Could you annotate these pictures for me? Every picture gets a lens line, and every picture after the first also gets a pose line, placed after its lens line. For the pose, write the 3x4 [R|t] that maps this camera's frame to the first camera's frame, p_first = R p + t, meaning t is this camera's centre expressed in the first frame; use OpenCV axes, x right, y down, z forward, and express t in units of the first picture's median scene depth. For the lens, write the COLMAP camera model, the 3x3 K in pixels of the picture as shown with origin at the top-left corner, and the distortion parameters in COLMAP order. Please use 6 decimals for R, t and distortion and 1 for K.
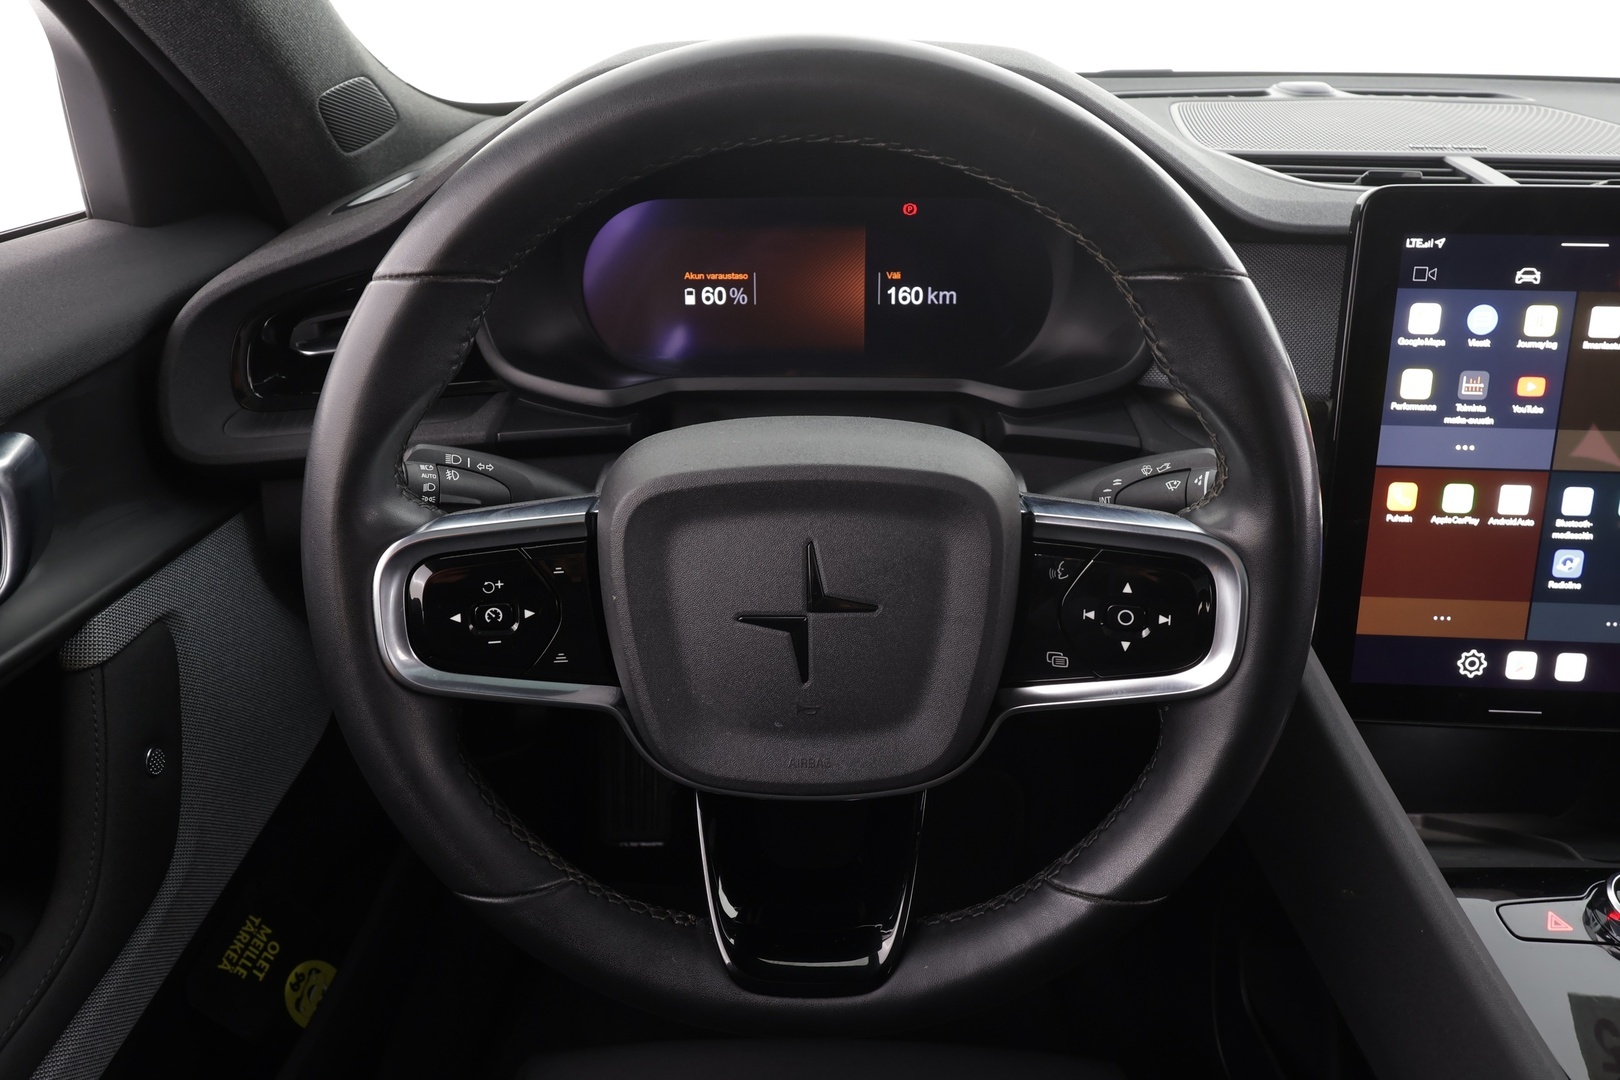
lens RADIAL K [[1060.1, 0, 811.6], [0, 1060.1, 541.7], [0, 0, 1]] dist [-0.001357, -0.002855]
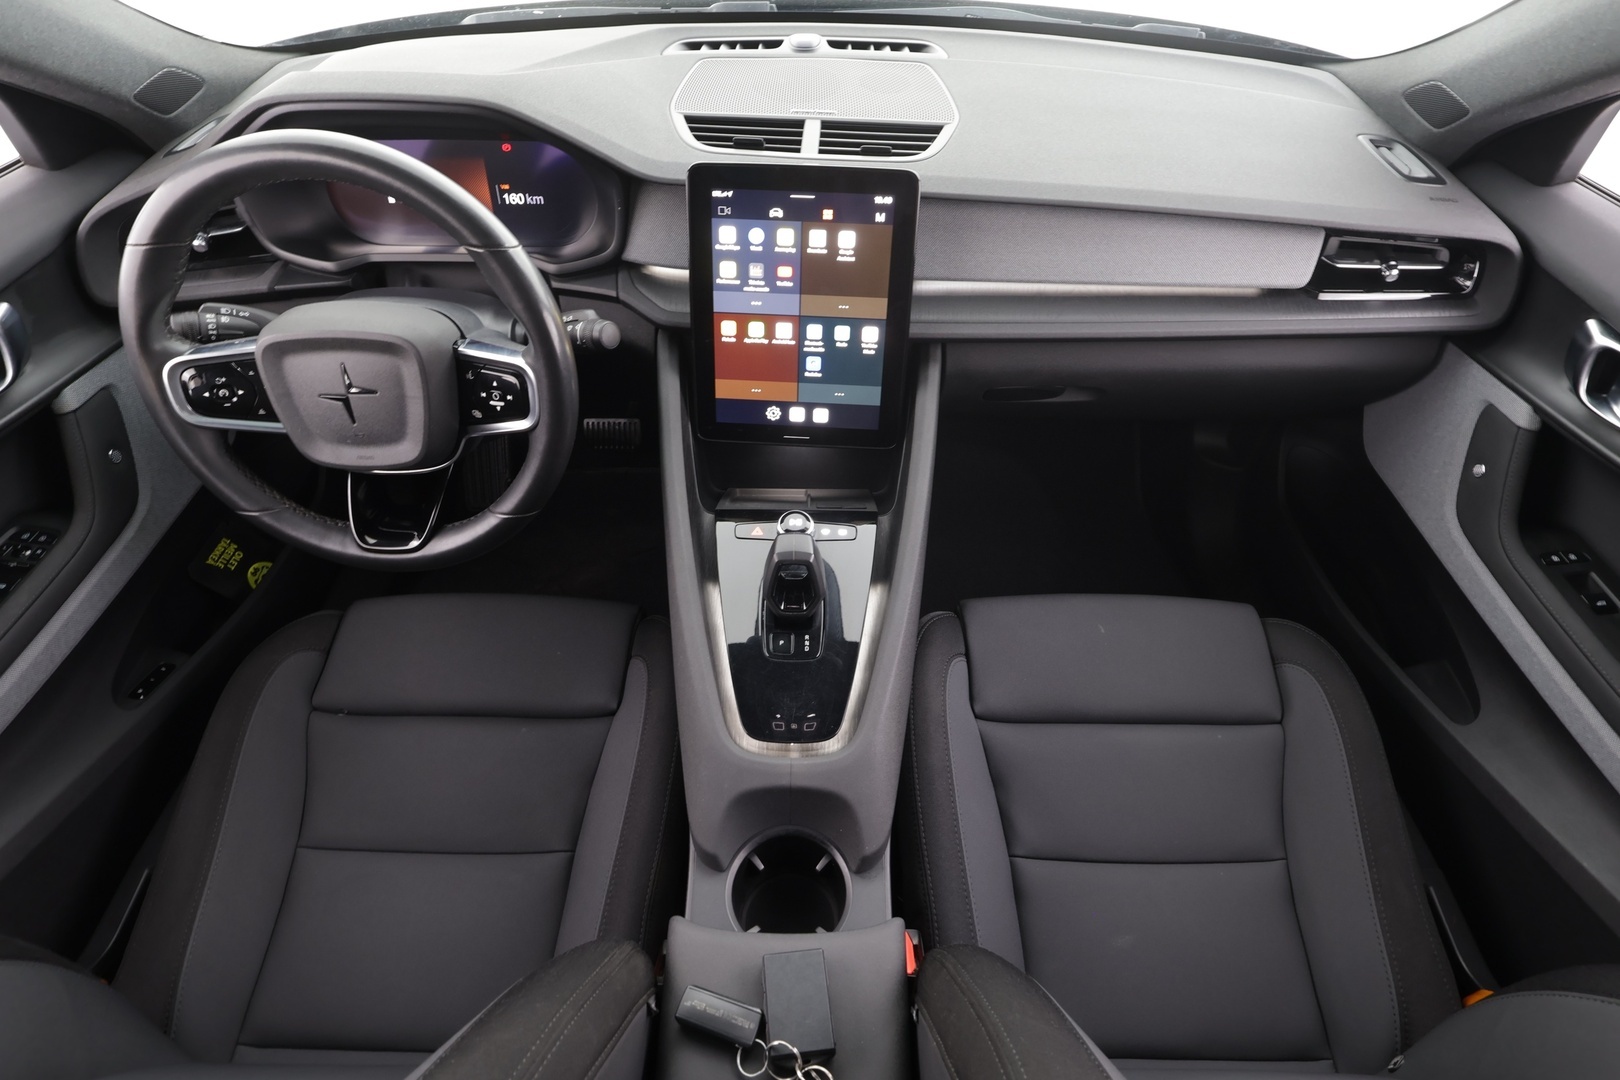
lens RADIAL K [[837.4, 0, 801.8], [0, 837.4, 548.7], [0, 0, 1]] dist [-0.002031, 0.001151]
pose [[0.999965, 0.006704, 0.004995, 0.704665], [-0.007881, 0.955259, 0.295665, -0.114971], [-0.002789, -0.295694, 0.955279, -0.623778]]
